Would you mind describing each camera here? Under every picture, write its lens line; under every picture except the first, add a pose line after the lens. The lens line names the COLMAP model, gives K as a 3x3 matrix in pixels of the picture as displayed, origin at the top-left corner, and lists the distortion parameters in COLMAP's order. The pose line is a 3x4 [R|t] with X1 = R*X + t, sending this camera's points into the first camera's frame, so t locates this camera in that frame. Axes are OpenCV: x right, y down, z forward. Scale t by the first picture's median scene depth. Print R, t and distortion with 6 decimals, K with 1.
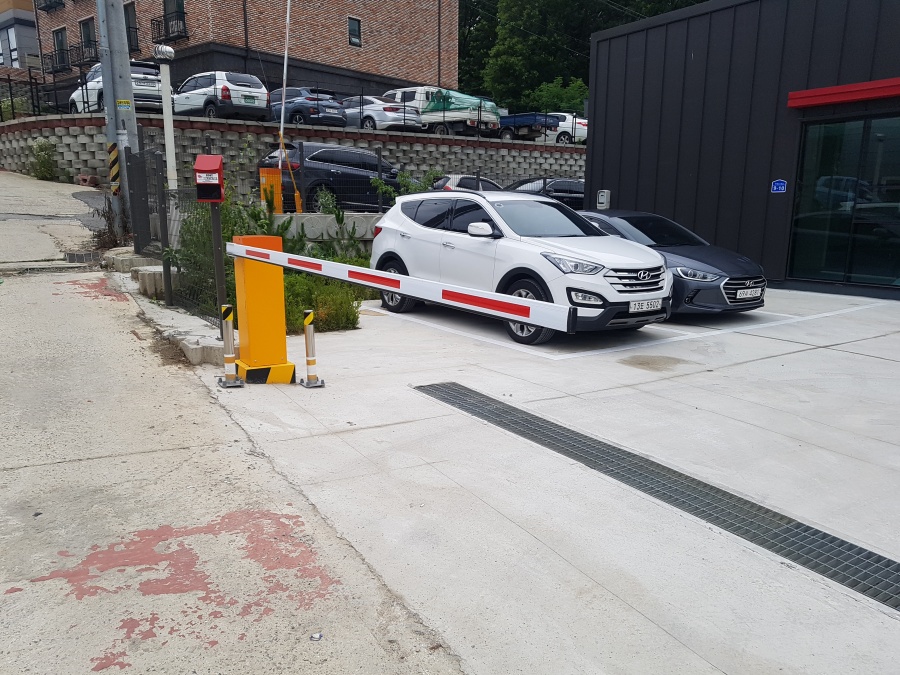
lens RADIAL K [[702.3, 0, 436.0], [0, 702.3, 338.1], [0, 0, 1]] dist [0.007330, 0.000417]
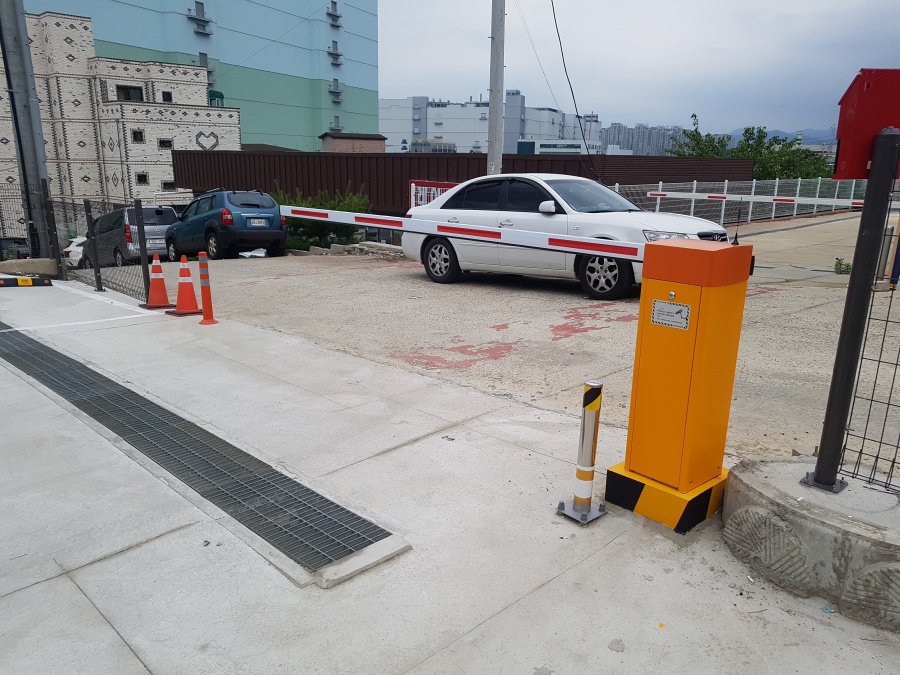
lens RADIAL K [[689.8, 0, 449.5], [0, 689.8, 362.0], [0, 0, 1]] dist [0.007344, 0.001535]
pose [[-0.984616, 0.031948, -0.171786, 0.017711], [-0.048963, 0.893307, 0.446773, -0.368407], [0.167731, 0.448311, -0.878000, 1.900544]]
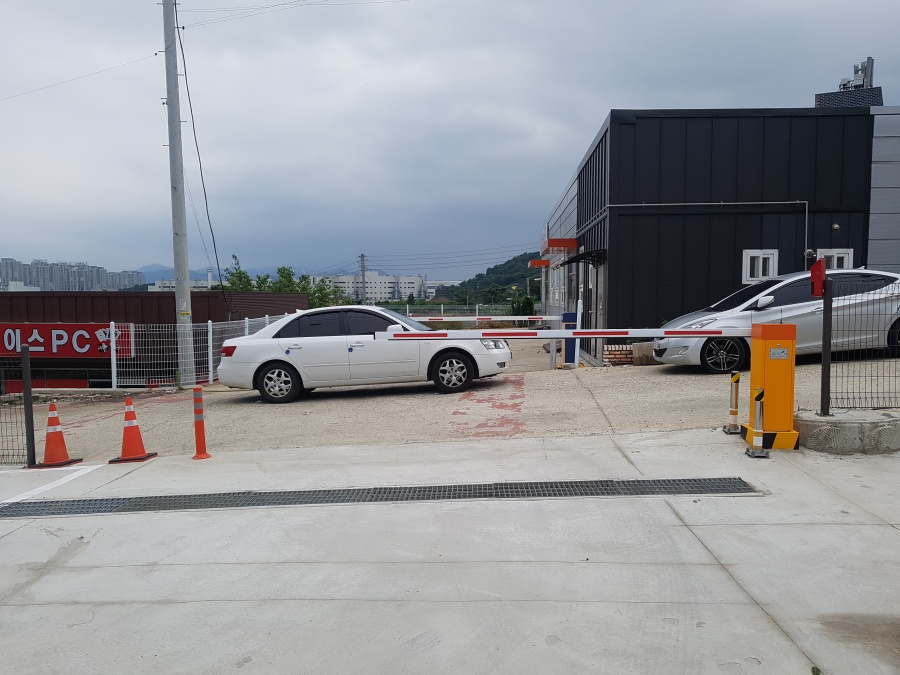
lens RADIAL K [[702.3, 0, 436.0], [0, 702.3, 338.1], [0, 0, 1]] dist [0.007330, 0.000417]
pose [[-0.594854, 0.048145, -0.802391, 1.386276], [-0.140643, 0.976573, 0.162862, -0.306766], [0.791434, 0.209729, -0.574148, 1.628638]]
